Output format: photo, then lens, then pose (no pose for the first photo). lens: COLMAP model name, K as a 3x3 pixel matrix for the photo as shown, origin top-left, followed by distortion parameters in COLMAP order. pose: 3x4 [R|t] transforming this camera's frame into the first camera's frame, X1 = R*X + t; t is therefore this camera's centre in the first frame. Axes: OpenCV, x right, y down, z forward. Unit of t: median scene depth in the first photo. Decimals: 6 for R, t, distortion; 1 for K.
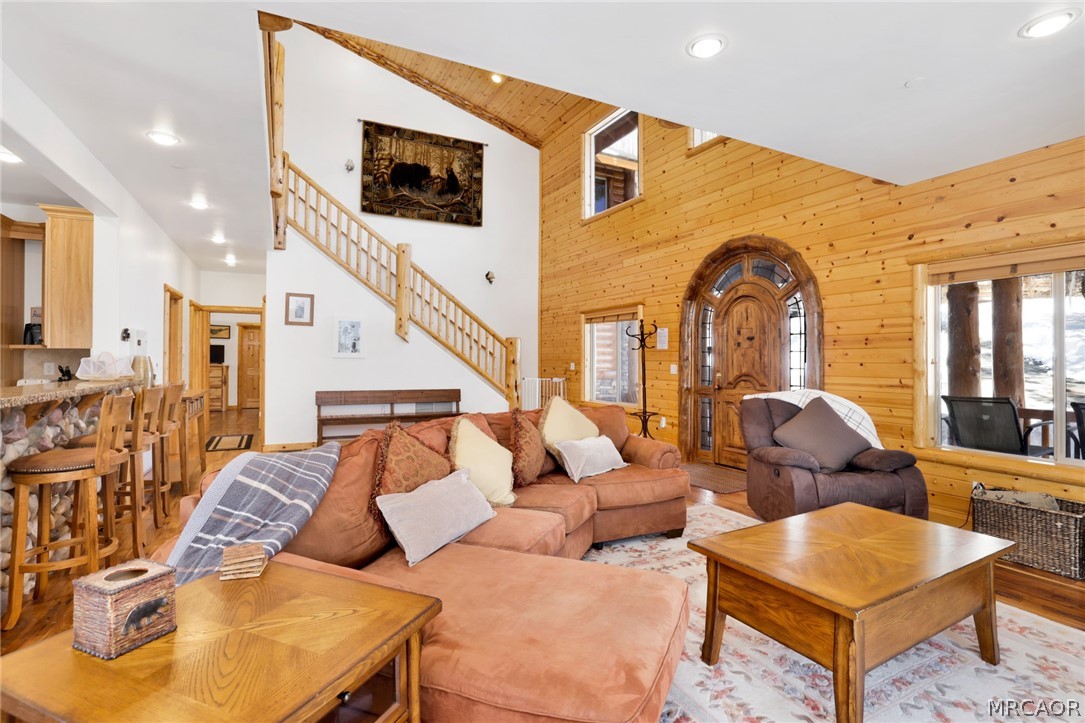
lens RADIAL K [[530.9, 0, 532.2], [0, 530.9, 349.5], [0, 0, 1]] dist [-0.025064, 0.008294]
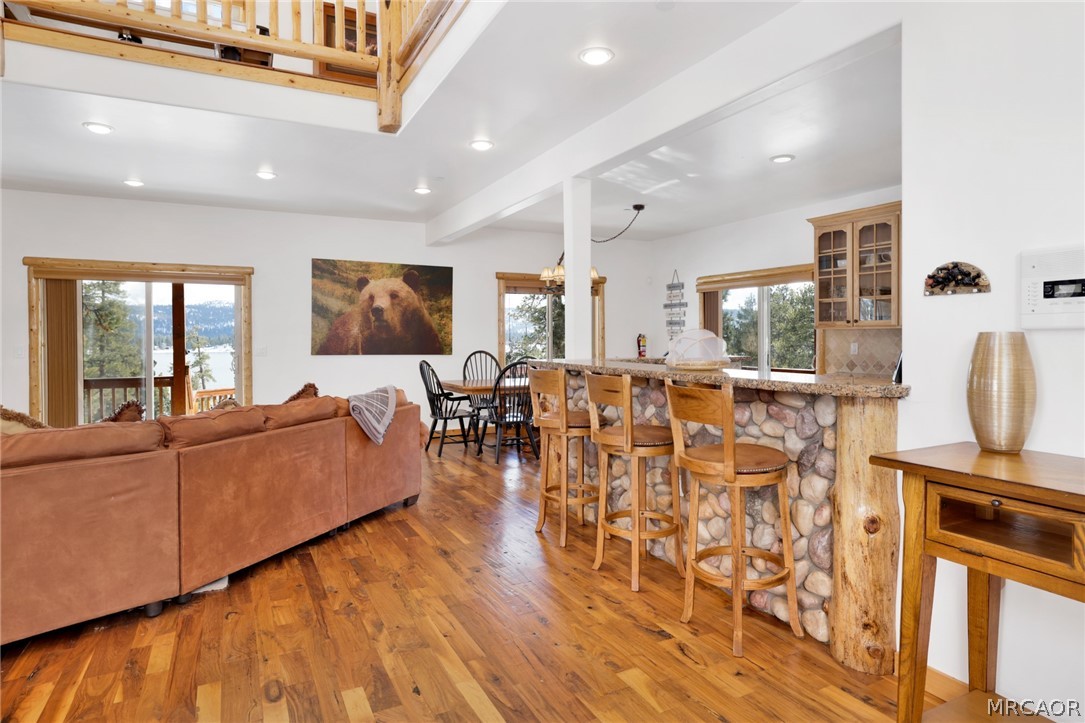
lens RADIAL K [[599.9, 0, 529.2], [0, 599.9, 344.9], [0, 0, 1]] dist [-0.003325, 0.004263]
pose [[-0.999886, -0.001308, -0.015038, -0.342523], [-0.001217, 0.999981, -0.006047, 0.019005], [0.015046, -0.006028, -0.999869, 1.114375]]
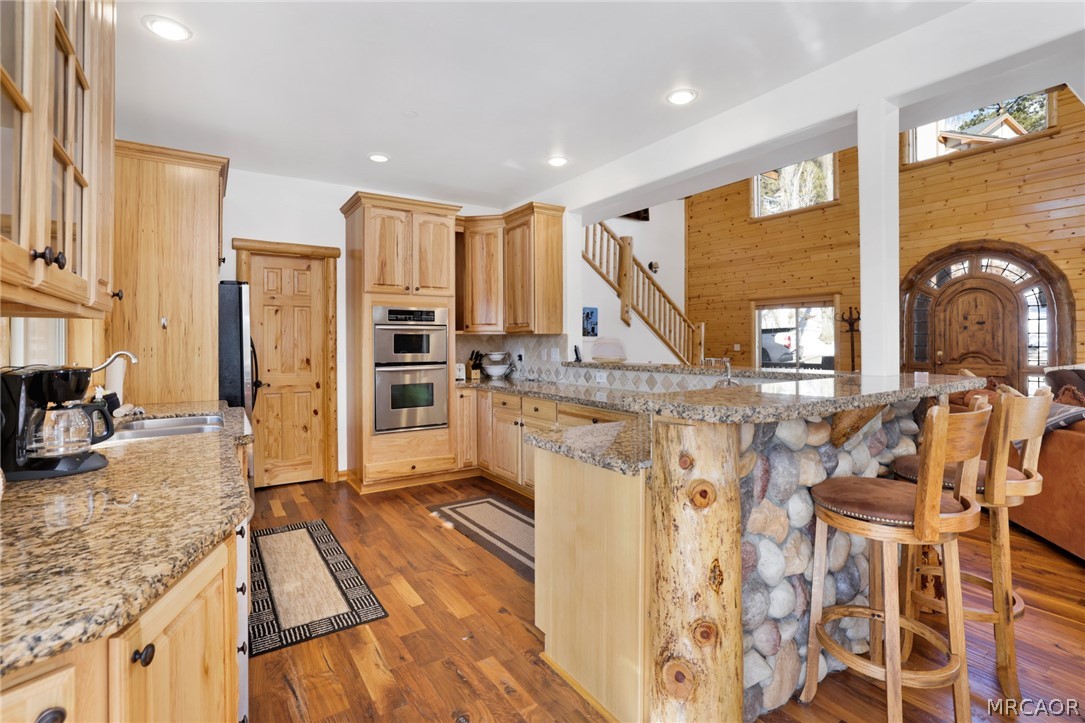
lens RADIAL K [[516.2, 0, 534.3], [0, 516.2, 343.1], [0, 0, 1]] dist [-0.010845, 0.003869]
pose [[0.990969, -0.008460, 0.133824, -0.758979], [0.005631, 0.999753, 0.021504, -0.005242], [-0.133972, -0.020556, 0.990772, -0.049706]]
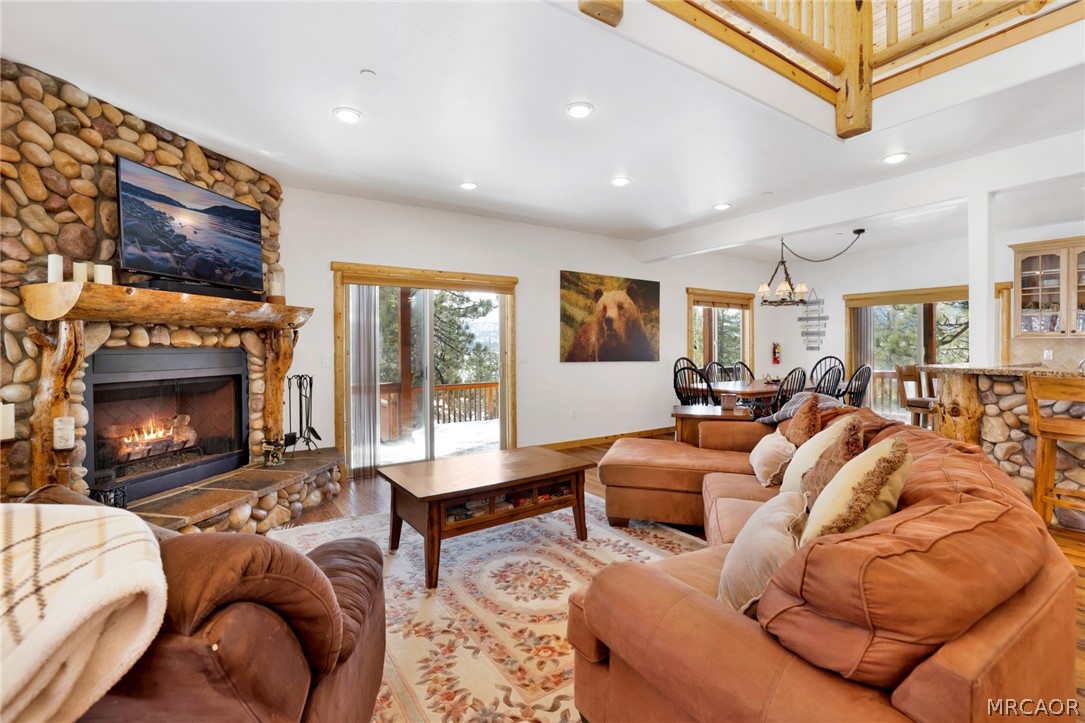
lens RADIAL K [[474.2, 0, 548.6], [0, 474.2, 351.5], [0, 0, 1]] dist [-0.030711, 0.009199]
pose [[-0.991242, 0.000586, -0.132058, 0.232024], [0.001406, 0.999980, -0.006116, 0.016082], [0.132052, -0.006248, -0.991223, 0.893595]]
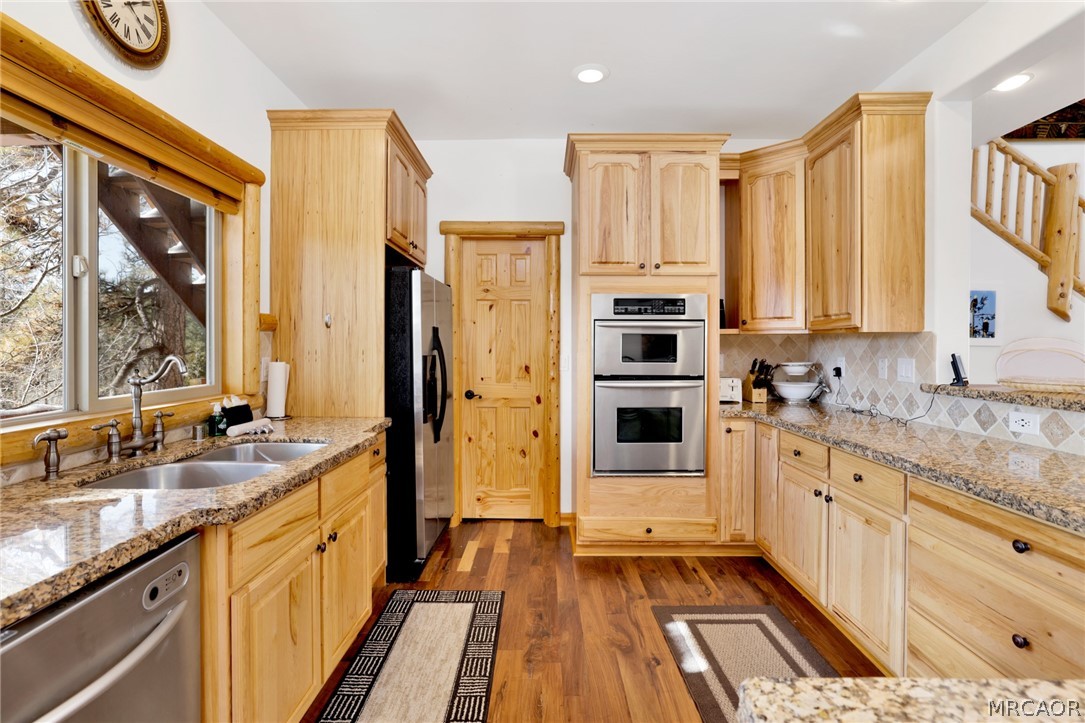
lens RADIAL K [[530.9, 0, 526.2], [0, 530.9, 349.5], [0, 0, 1]] dist [-0.025064, 0.008294]
pose [[0.895831, 0.001038, -0.444393, -0.711144], [0.010197, 0.999686, 0.022891, -0.000870], [0.444278, -0.025038, 0.895539, 0.196594]]
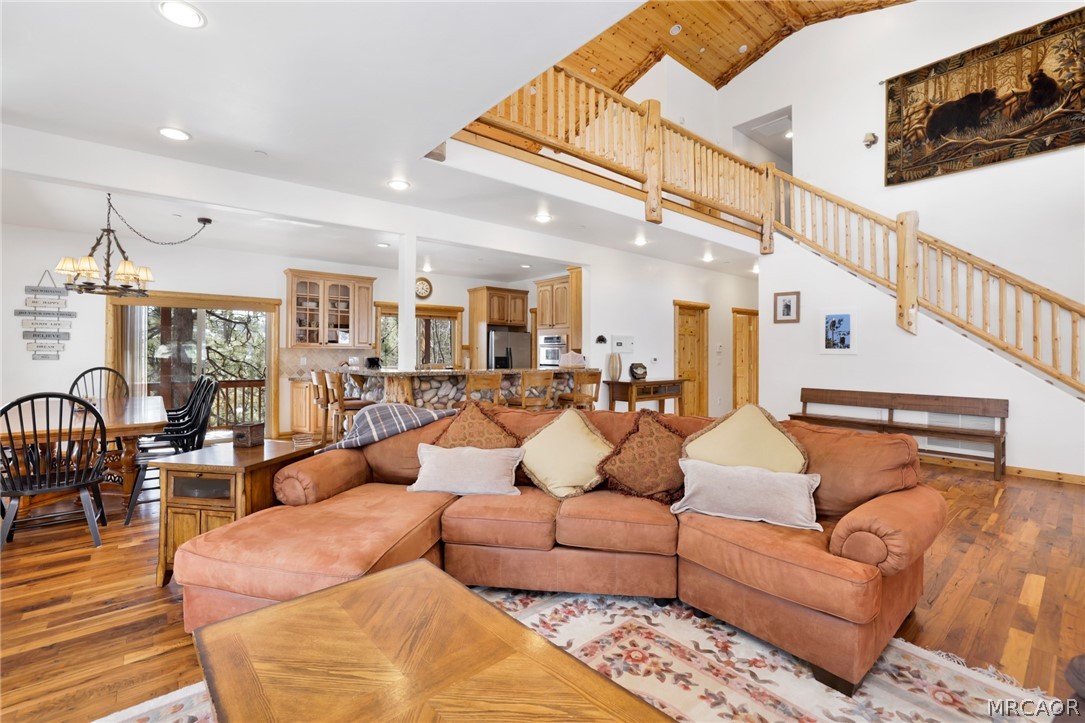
lens RADIAL K [[474.2, 0, 536.6], [0, 474.2, 349.8], [0, 0, 1]] dist [-0.030711, 0.009199]
pose [[0.225806, -0.011382, -0.974106, 0.420149], [0.015294, 0.999850, -0.008138, 0.008024], [0.974052, -0.013060, 0.225946, 0.382089]]
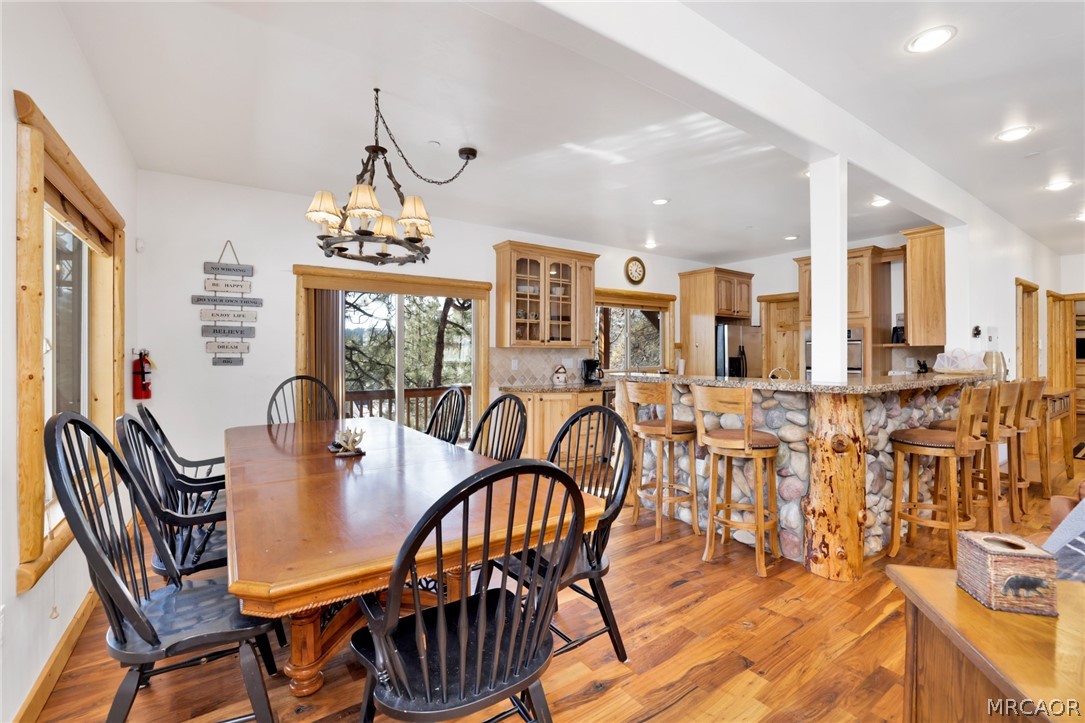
lens RADIAL K [[474.2, 0, 535.1], [0, 474.2, 354.5], [0, 0, 1]] dist [-0.030711, 0.009199]
pose [[0.161166, -0.004320, -0.986918, 0.016961], [0.021555, 0.999767, -0.000856, -0.000359], [0.986692, -0.021135, 0.161222, -0.048785]]
